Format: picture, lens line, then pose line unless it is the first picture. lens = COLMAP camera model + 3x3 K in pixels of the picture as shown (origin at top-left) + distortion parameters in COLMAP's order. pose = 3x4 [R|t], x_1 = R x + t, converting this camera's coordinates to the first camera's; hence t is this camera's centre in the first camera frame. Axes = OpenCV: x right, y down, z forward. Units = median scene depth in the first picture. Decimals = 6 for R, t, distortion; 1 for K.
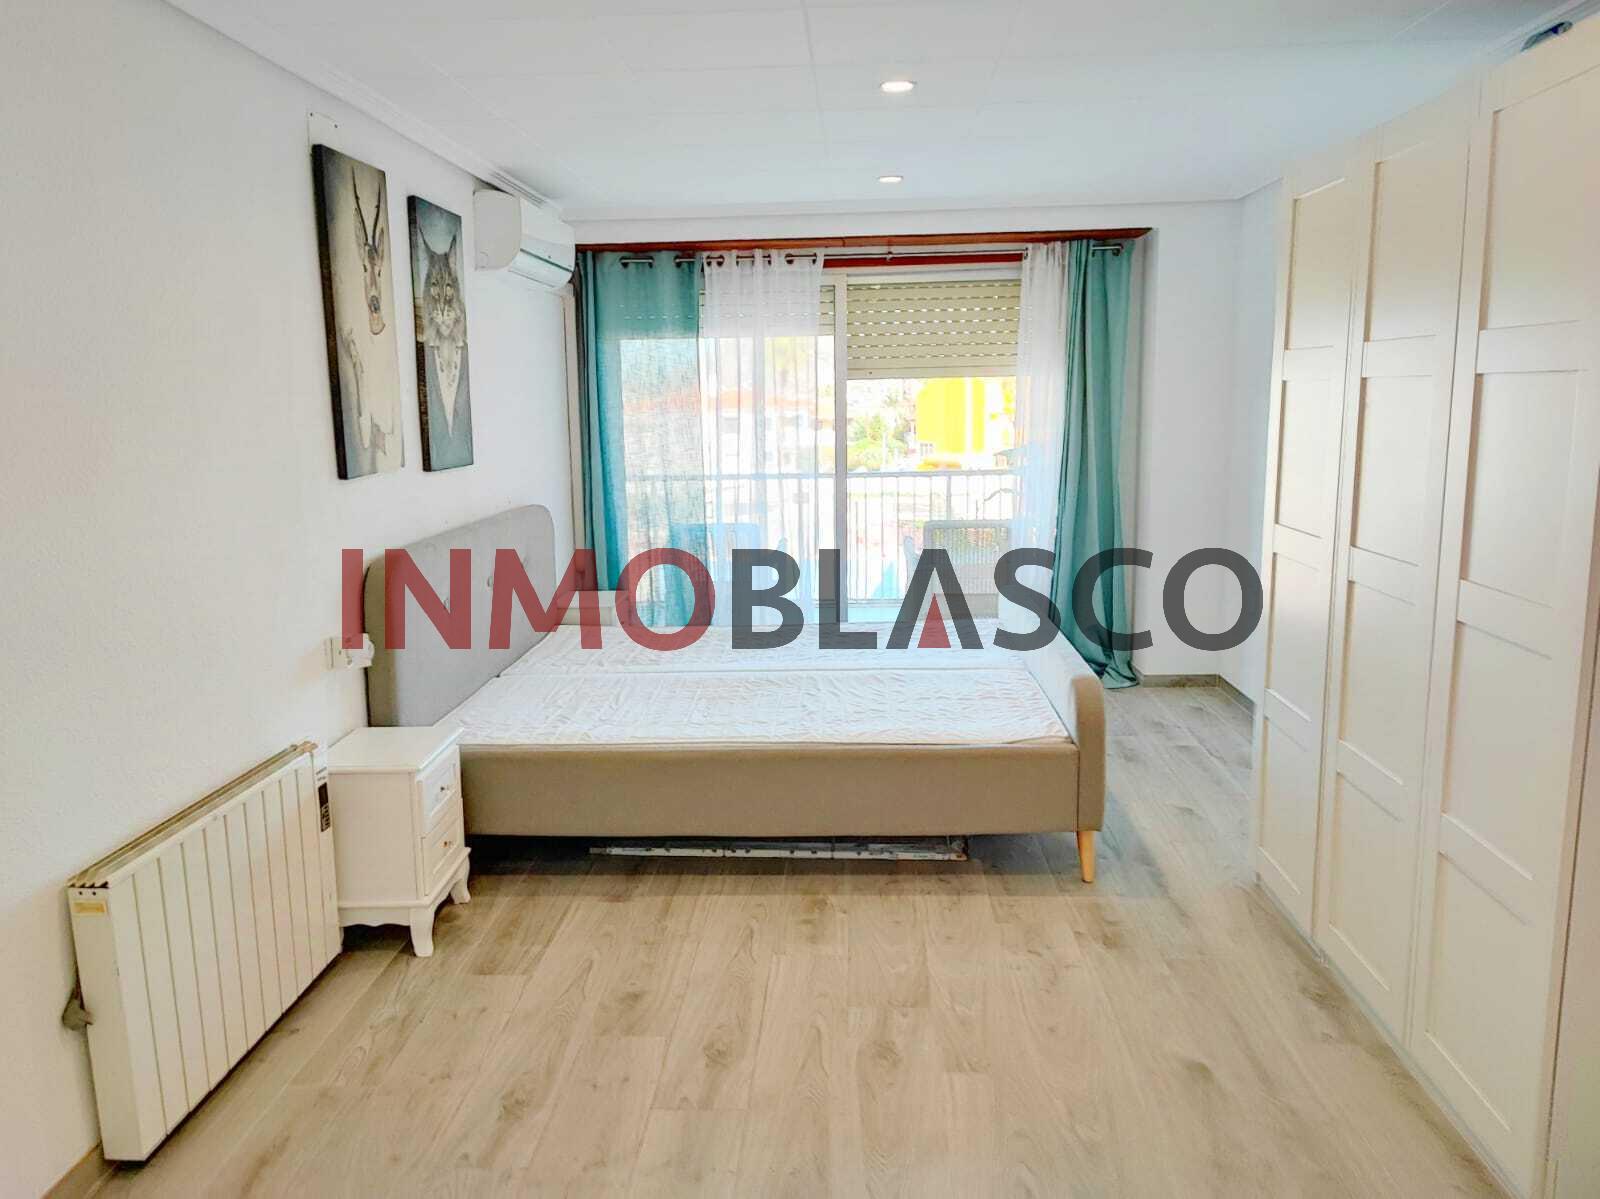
lens RADIAL K [[1181.3, 0, 771.7], [0, 1181.3, 604.2], [0, 0, 1]] dist [0.003151, 0.005801]
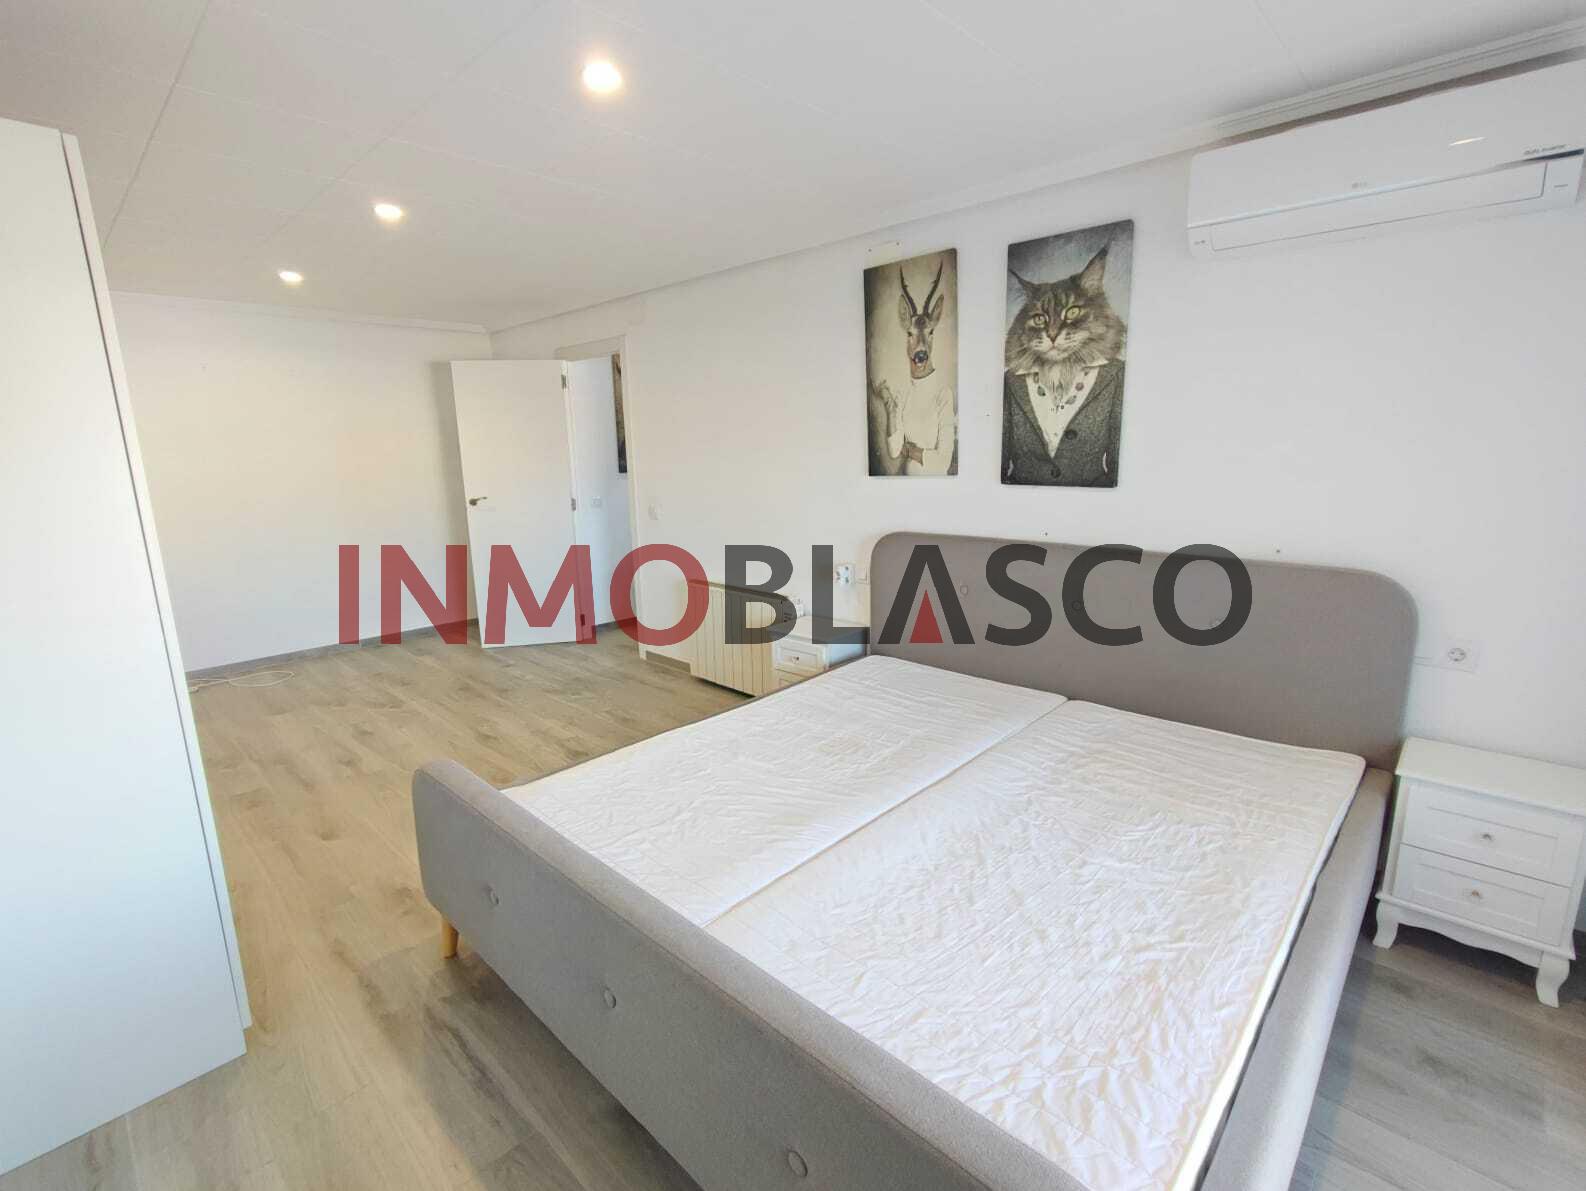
lens RADIAL K [[747.9, 0, 783.2], [0, 747.9, 593.5], [0, 0, 1]] dist [-0.027842, 0.000314]
pose [[-0.646449, 0.187745, -0.739497, 0.454981], [-0.096124, 0.941486, 0.323055, -0.245713], [0.756878, 0.279922, -0.590575, 1.401897]]
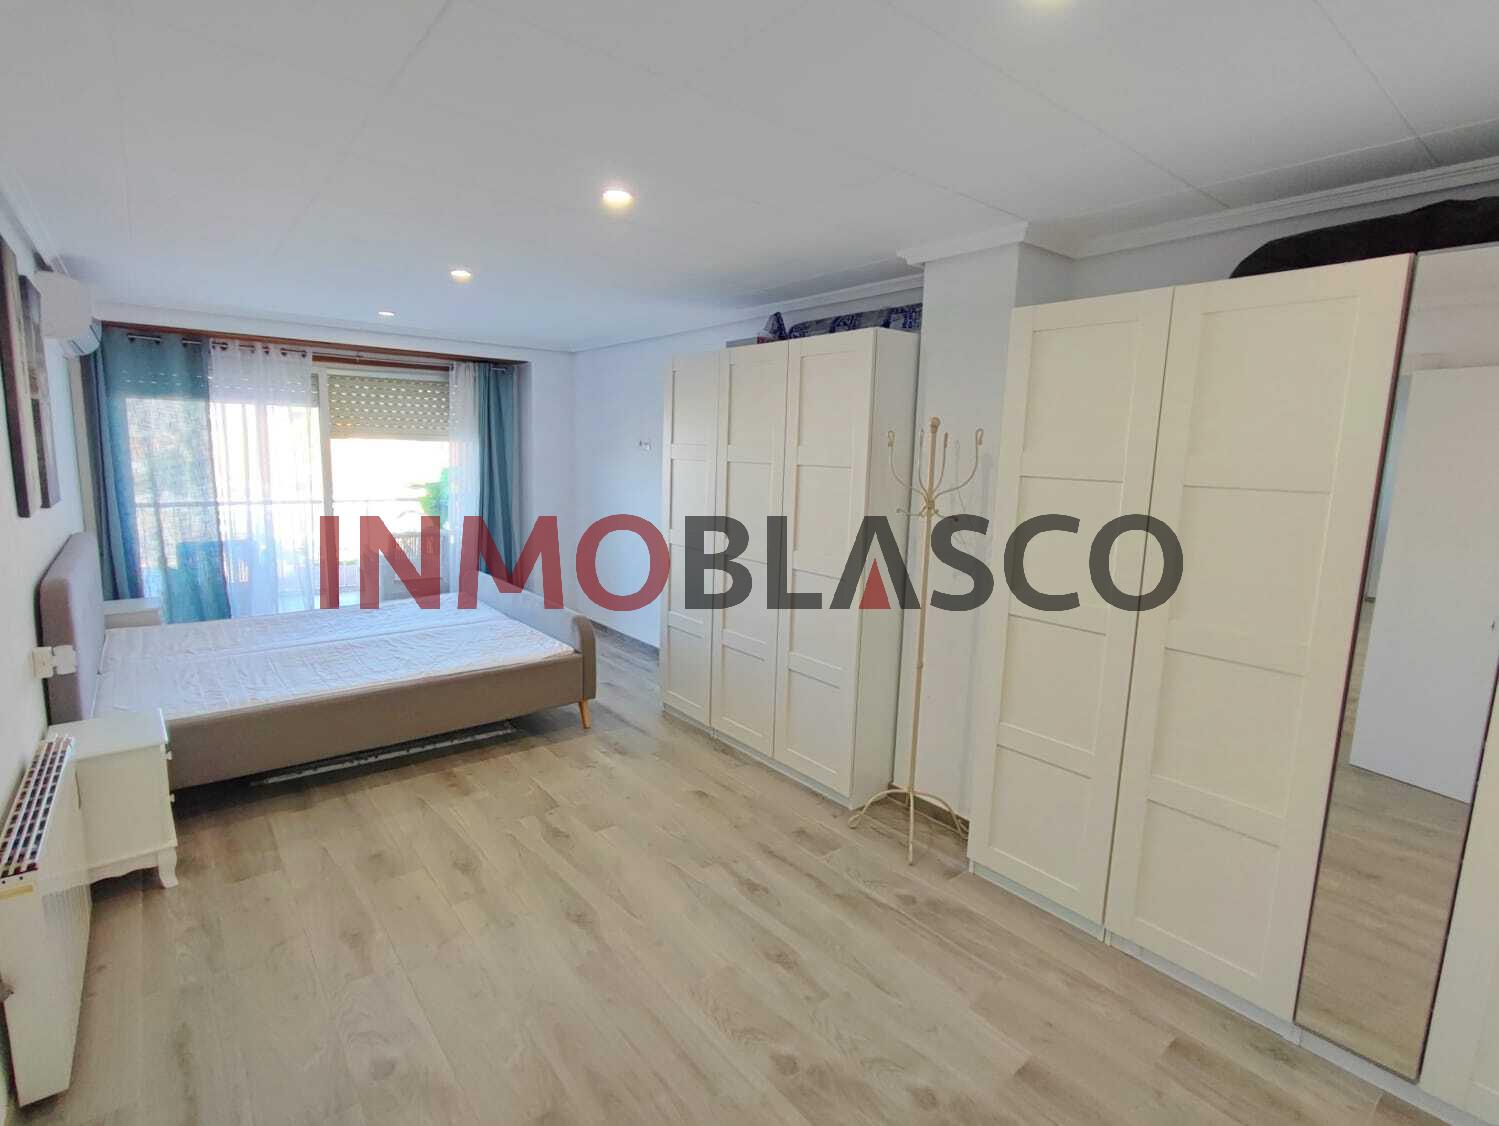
lens RADIAL K [[746.4, 0, 735.4], [0, 746.4, 569.3], [0, 0, 1]] dist [-0.001631, 0.000206]
pose [[0.742189, -0.067306, 0.666802, -0.303473], [0.074527, 0.997062, 0.017688, -0.013033], [-0.666034, 0.036567, 0.745025, -0.023325]]
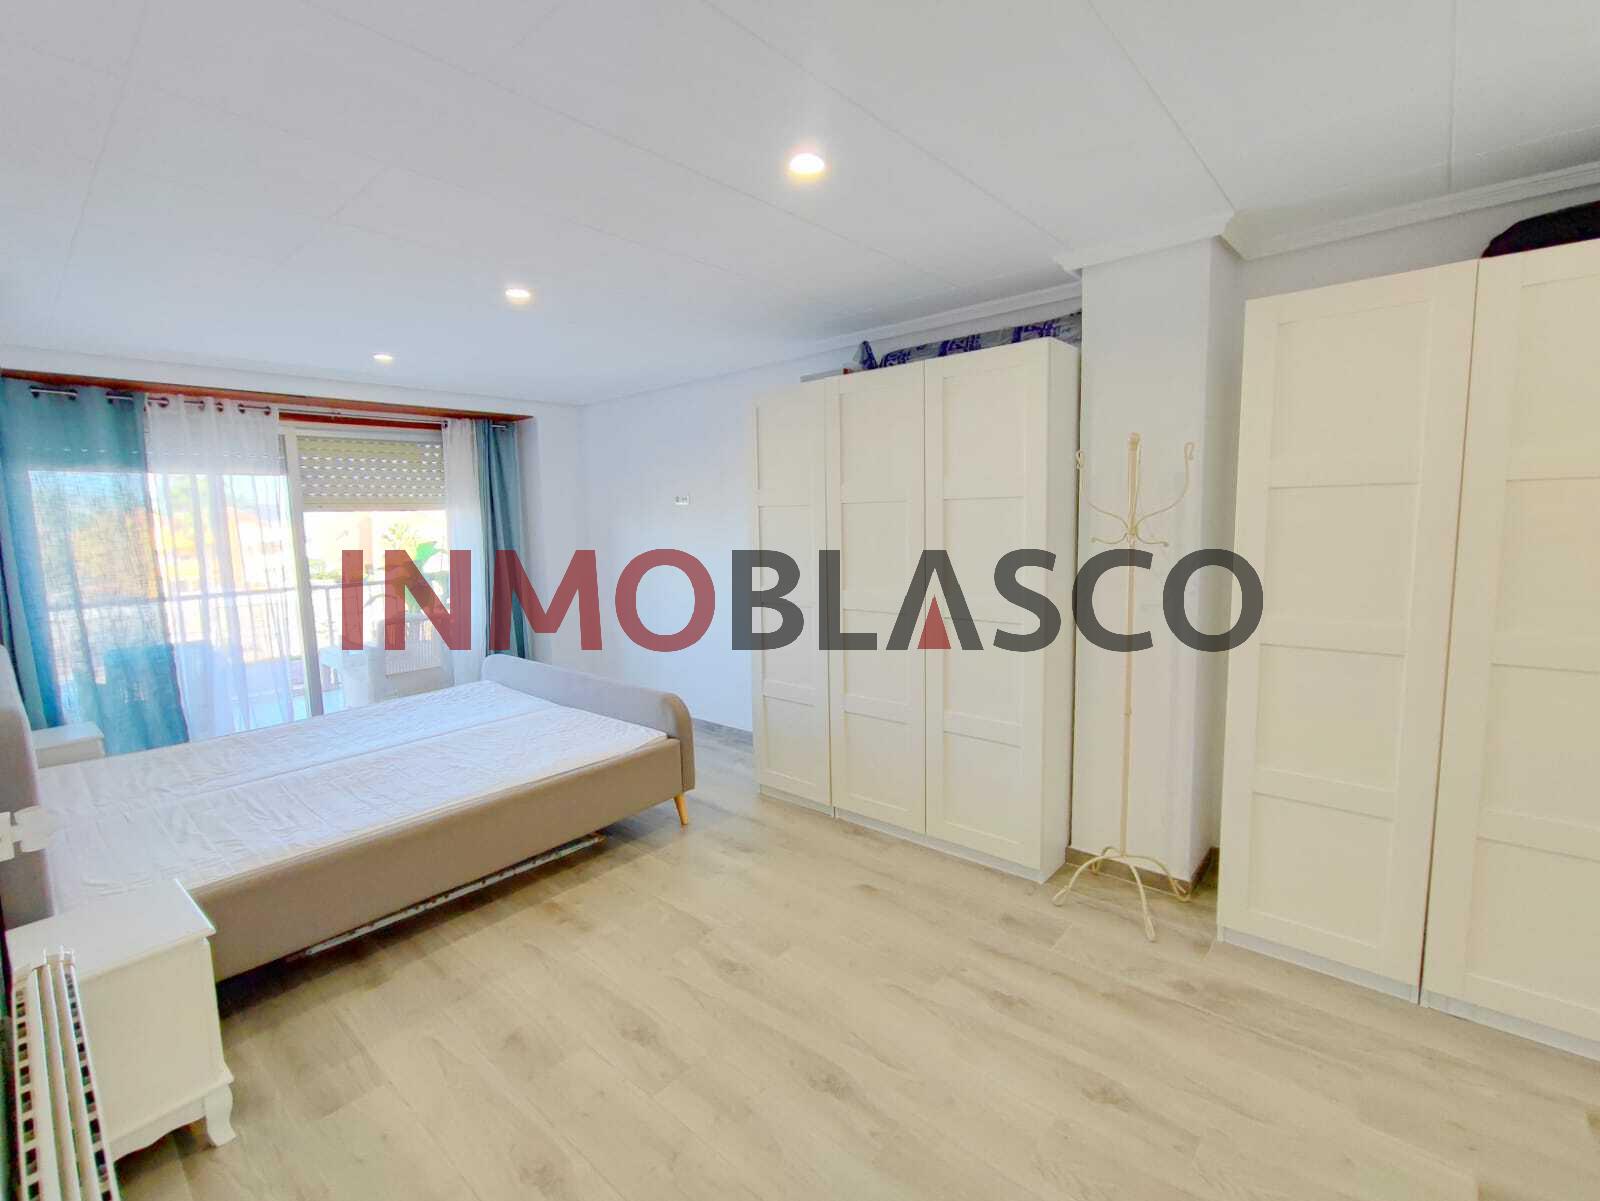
lens RADIAL K [[727.1, 0, 787.8], [0, 727.1, 606.3], [0, 0, 1]] dist [-0.002669, 0.000970]
pose [[0.614673, -0.093509, 0.783219, -0.360036], [0.150097, 0.988671, 0.000241, -0.029231], [-0.774369, 0.117411, 0.621745, 0.248516]]
